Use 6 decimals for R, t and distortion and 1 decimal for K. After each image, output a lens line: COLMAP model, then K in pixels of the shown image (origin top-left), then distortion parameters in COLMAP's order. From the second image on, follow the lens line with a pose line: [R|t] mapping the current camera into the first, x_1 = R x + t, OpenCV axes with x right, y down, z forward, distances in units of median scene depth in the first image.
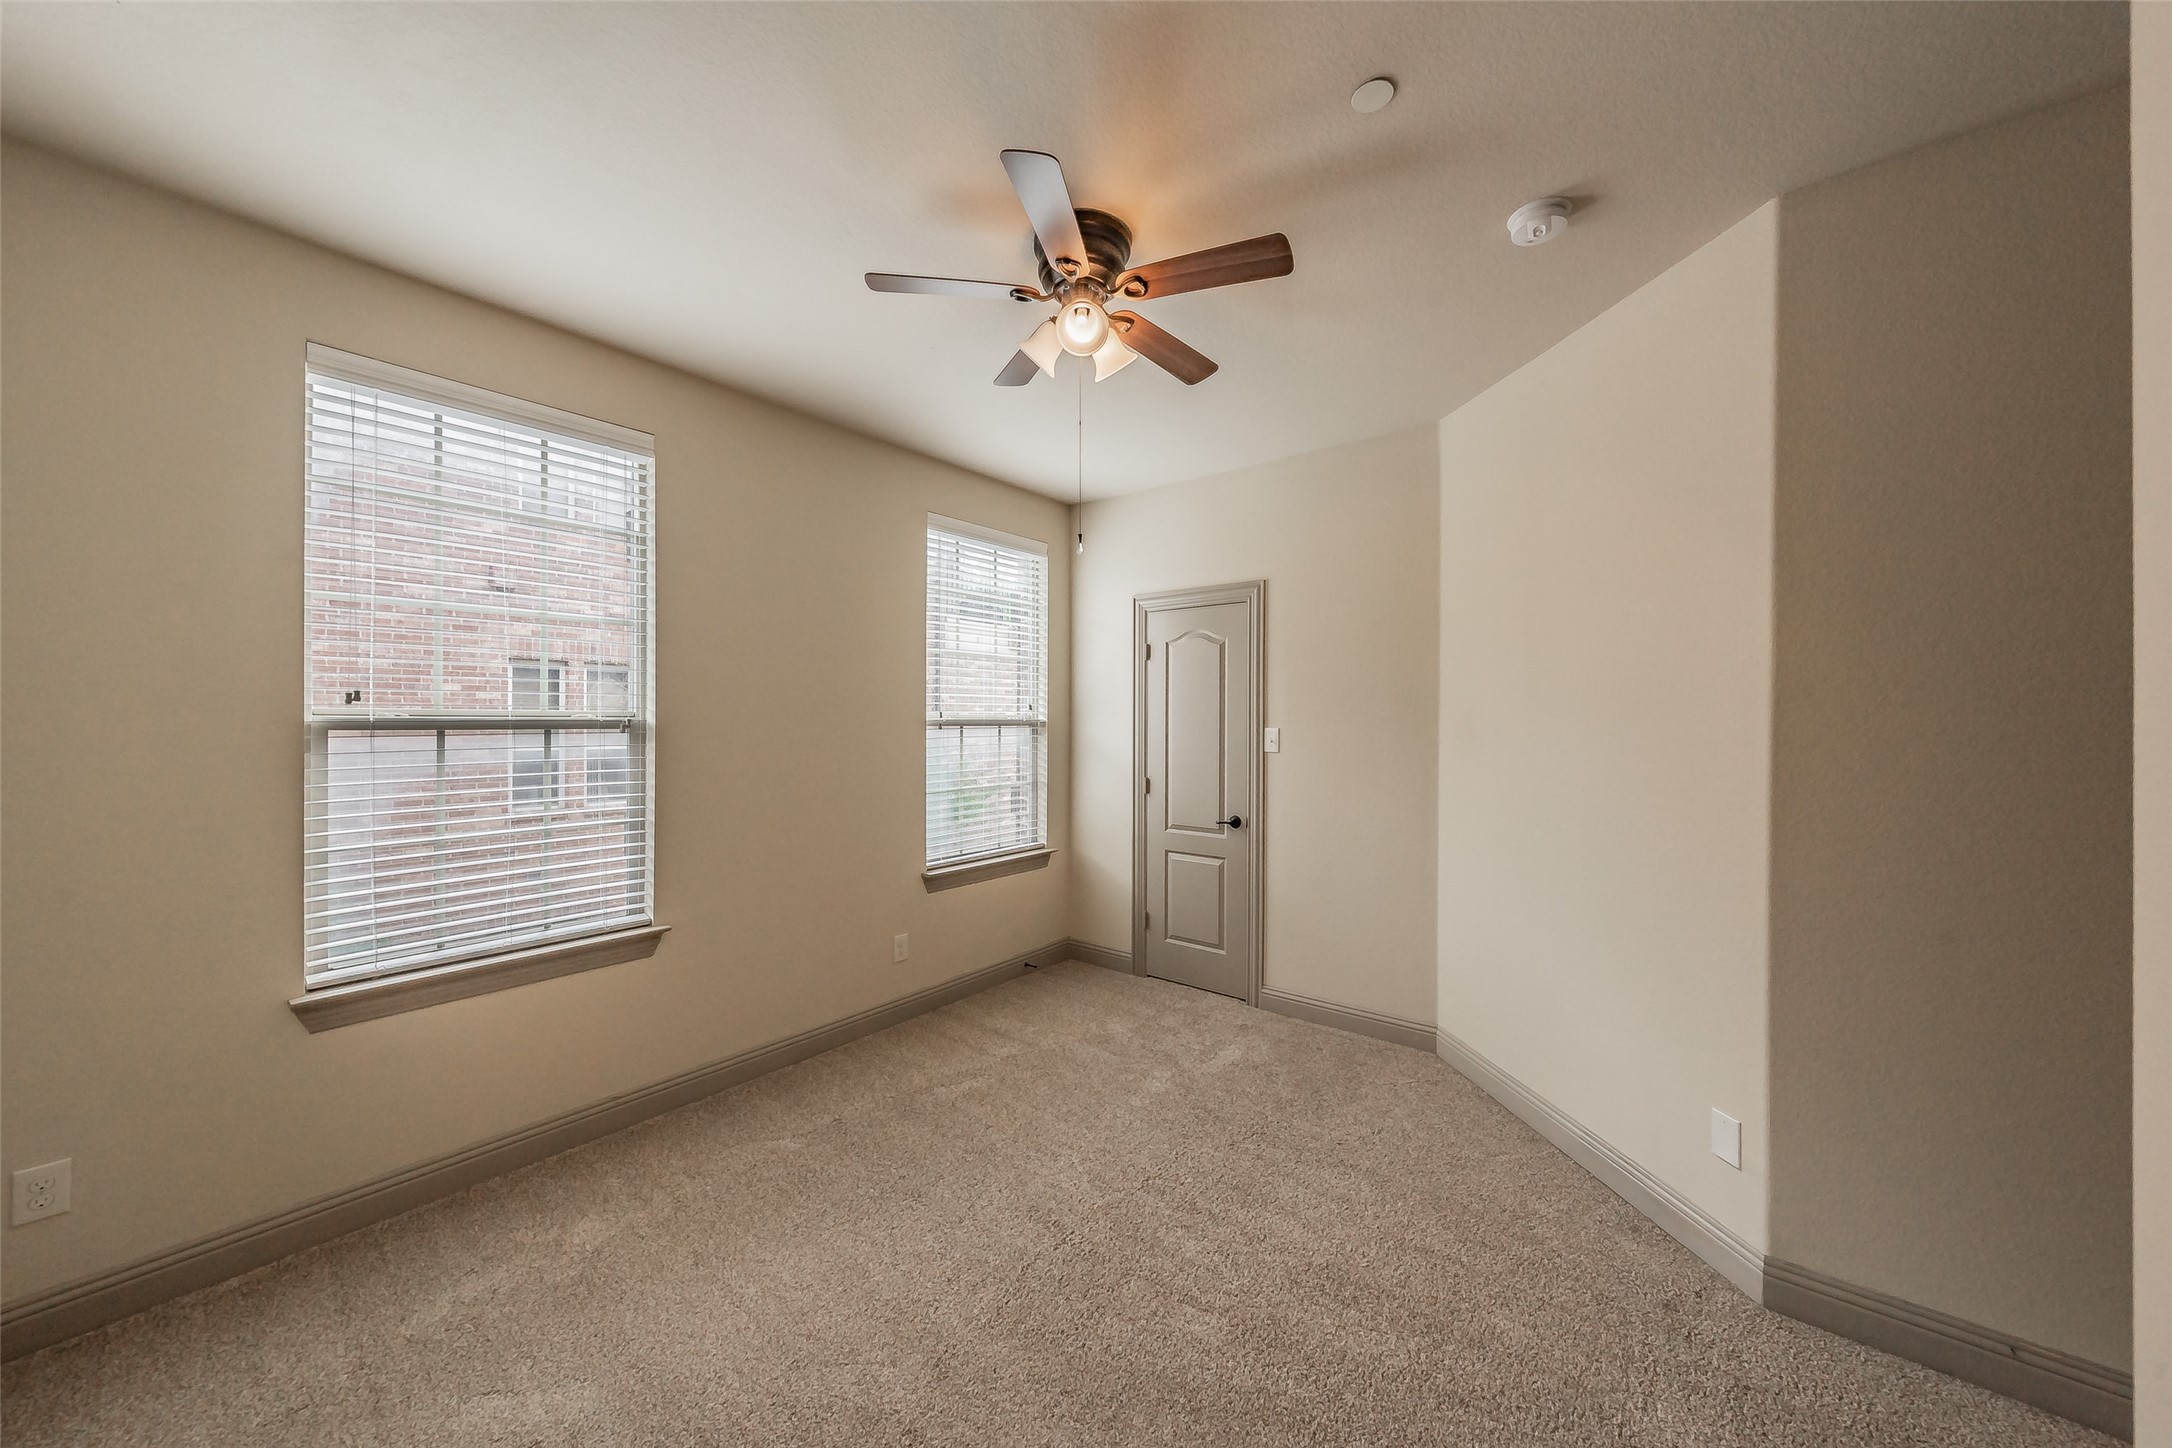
lens RADIAL K [[749.5, 0, 1089.1], [0, 749.5, 718.8], [0, 0, 1]] dist [0.000334, 0.000009]
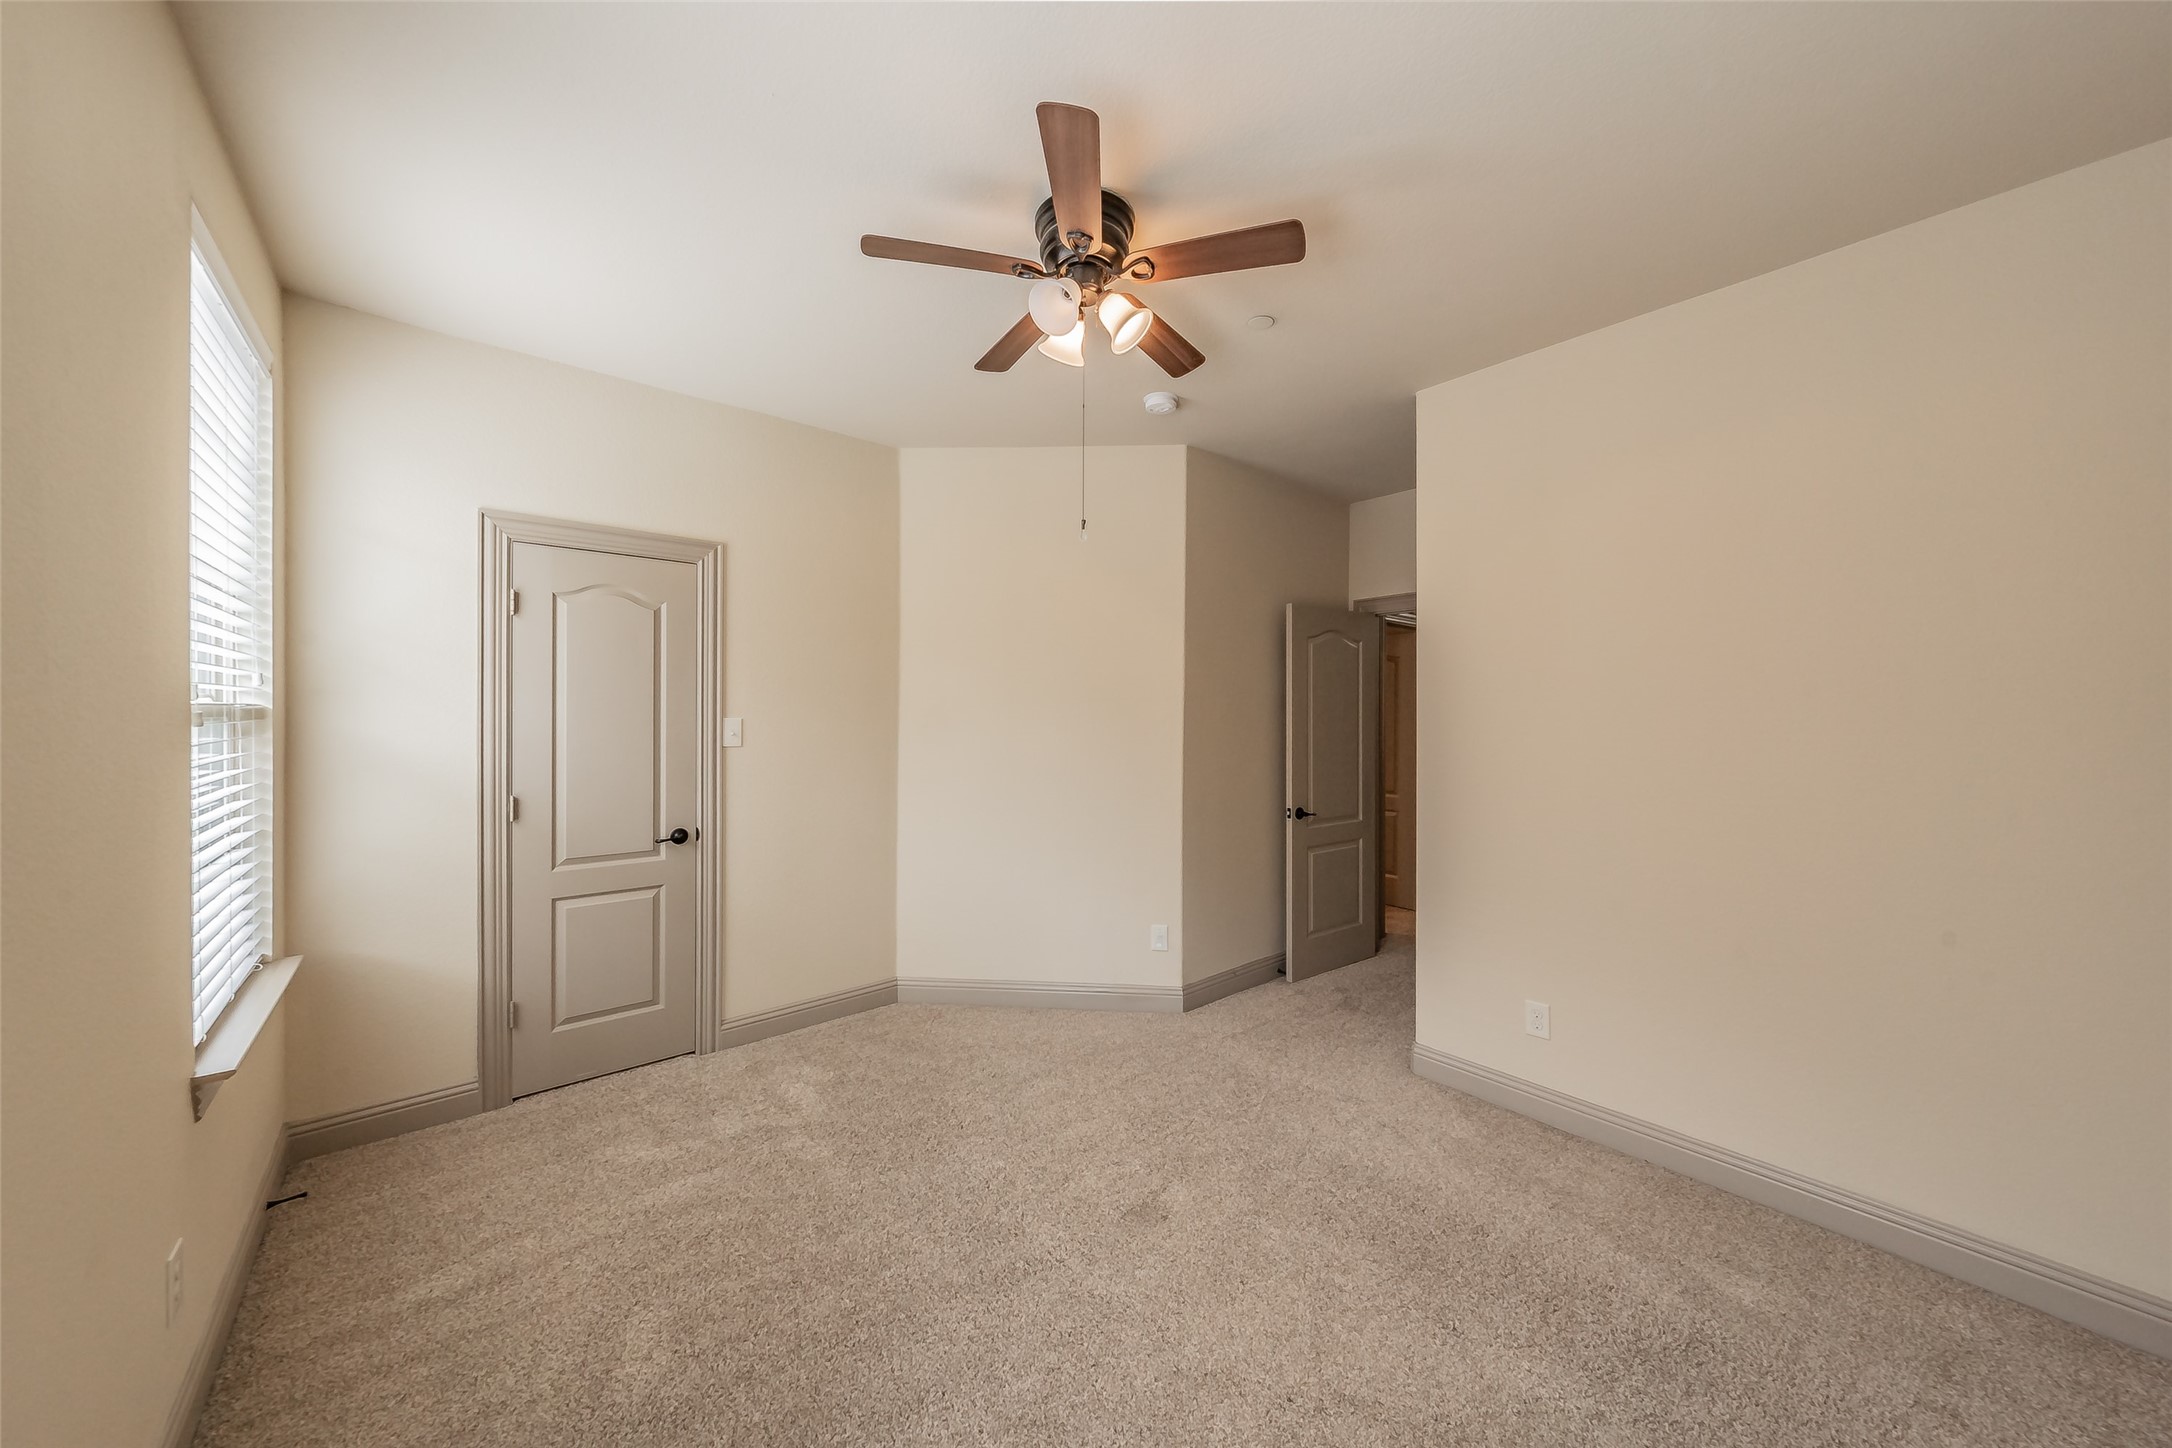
lens RADIAL K [[748.9, 0, 1086.0], [0, 748.9, 724.0], [0, 0, 1]] dist [-0.000381, 0.000023]
pose [[0.187297, -0.010817, 0.982244, -0.521936], [-0.006013, 0.999908, 0.012158, 0.005731], [-0.982285, -0.008183, 0.187215, 0.441104]]
